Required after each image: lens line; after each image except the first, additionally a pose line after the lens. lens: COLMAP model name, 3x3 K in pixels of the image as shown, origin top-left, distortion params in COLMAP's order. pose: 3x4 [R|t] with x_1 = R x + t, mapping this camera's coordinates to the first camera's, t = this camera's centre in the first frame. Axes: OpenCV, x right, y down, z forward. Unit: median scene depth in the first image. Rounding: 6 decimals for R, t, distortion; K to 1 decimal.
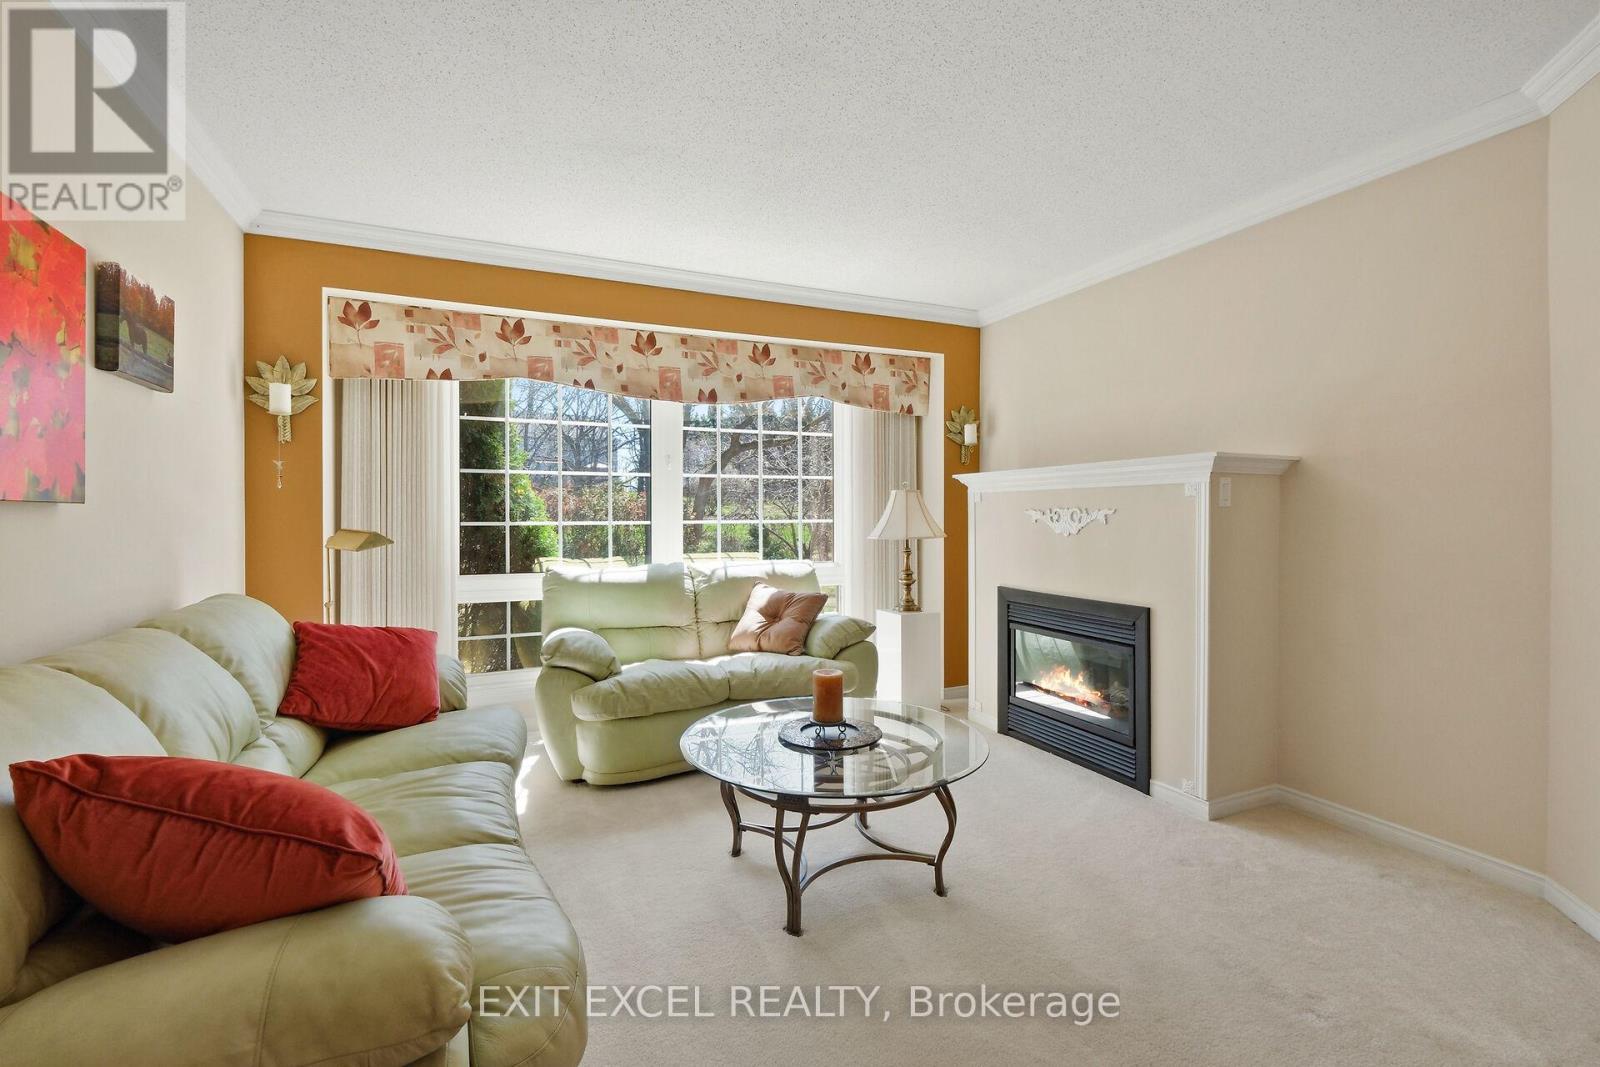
lens RADIAL K [[717.4, 0, 801.5], [0, 717.4, 523.0], [0, 0, 1]] dist [0.000790, -0.000208]
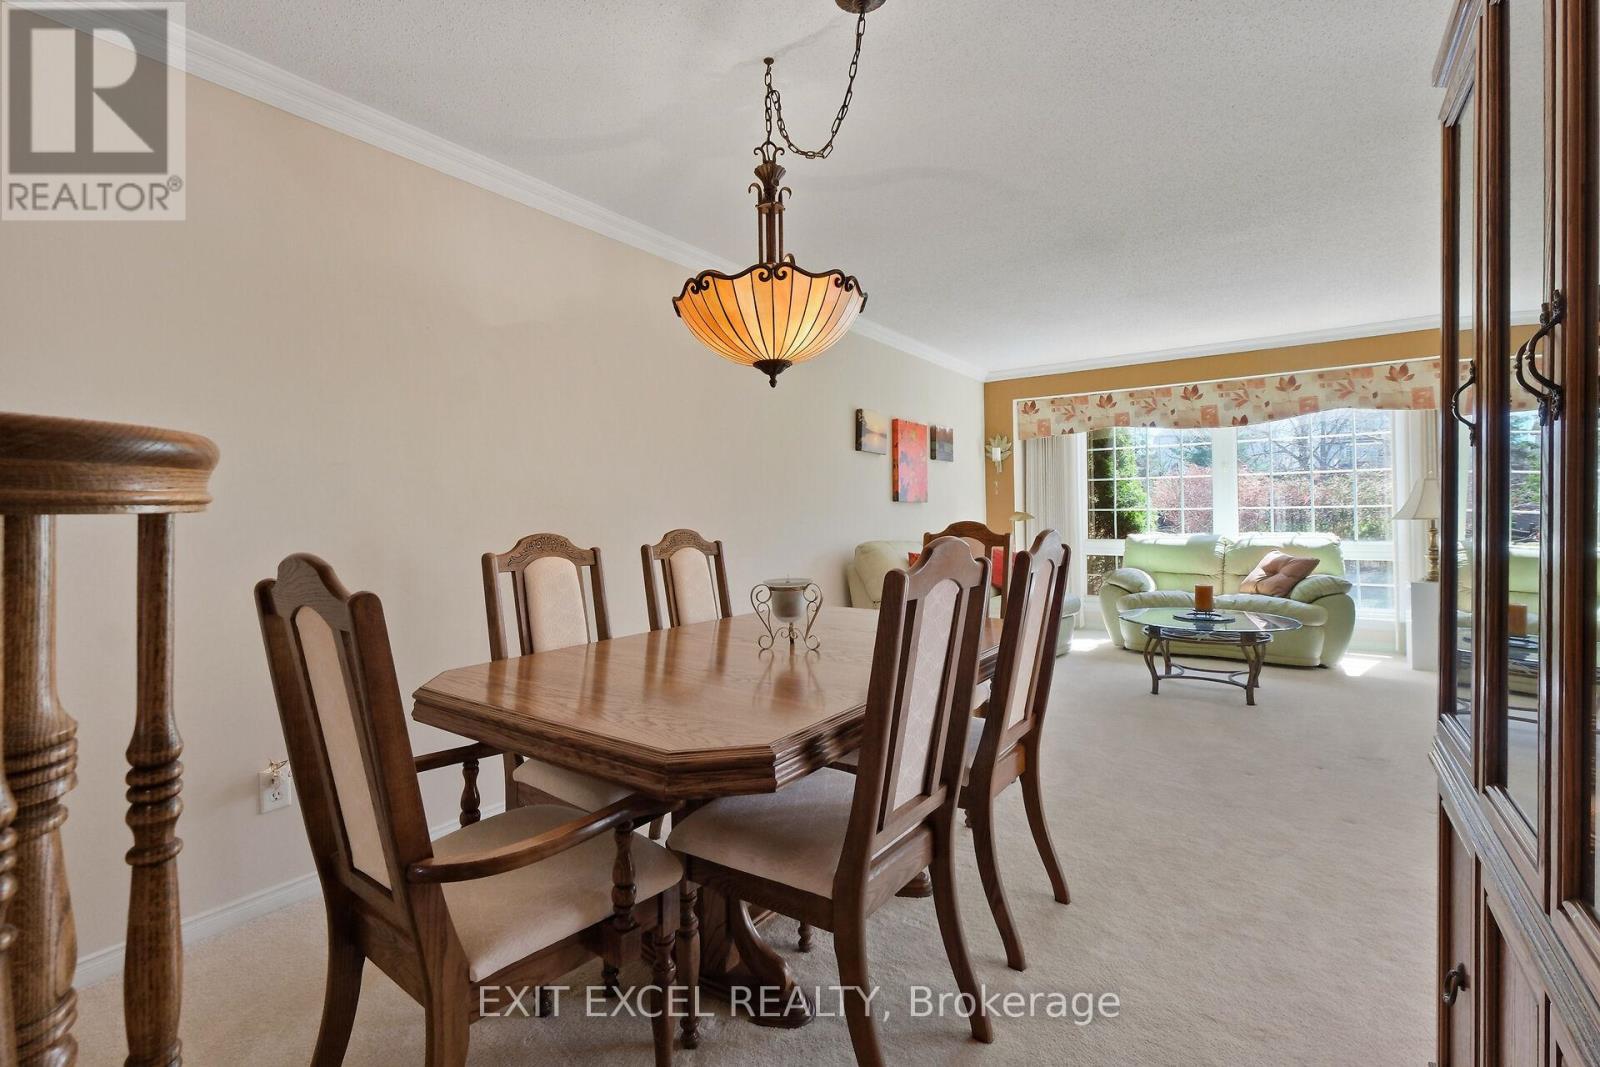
lens RADIAL K [[717.4, 0, 797.8], [0, 717.4, 521.8], [0, 0, 1]] dist [0.000790, -0.000208]
pose [[0.526955, 0.004346, -0.849882, 0.682452], [0.002433, 0.999975, 0.006622, 0.017509], [0.849890, -0.005557, 0.526931, -0.568374]]
